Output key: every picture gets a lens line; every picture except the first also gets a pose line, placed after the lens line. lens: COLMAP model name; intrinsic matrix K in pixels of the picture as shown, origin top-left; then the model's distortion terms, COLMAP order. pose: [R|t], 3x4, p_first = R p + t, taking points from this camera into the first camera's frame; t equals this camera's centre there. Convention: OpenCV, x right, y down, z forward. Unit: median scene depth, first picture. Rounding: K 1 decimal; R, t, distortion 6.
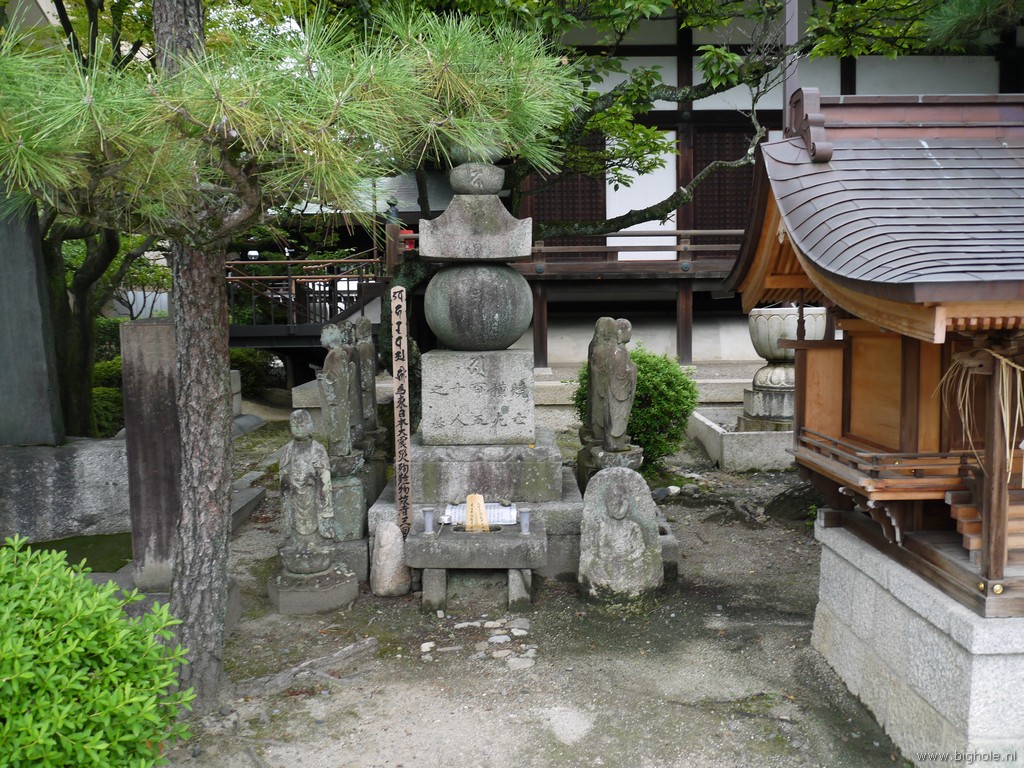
lens RADIAL K [[839.6, 0, 512.0], [0, 839.6, 384.0], [0, 0, 1]] dist [-0.051920, 0.014045]
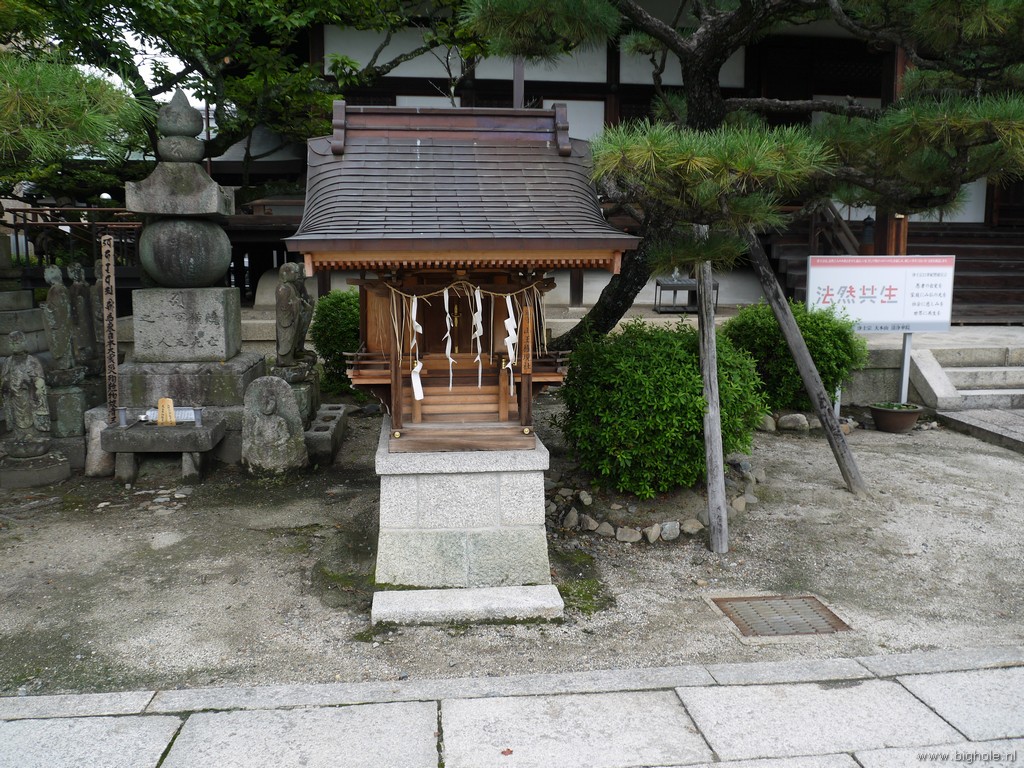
lens RADIAL K [[839.6, 0, 512.0], [0, 839.6, 384.0], [0, 0, 1]] dist [-0.051920, 0.014045]
pose [[0.992707, 0.000173, 0.120556, 0.346874], [-0.007461, 0.998170, 0.060006, 0.029874], [-0.120325, -0.060468, 0.990891, -0.350873]]
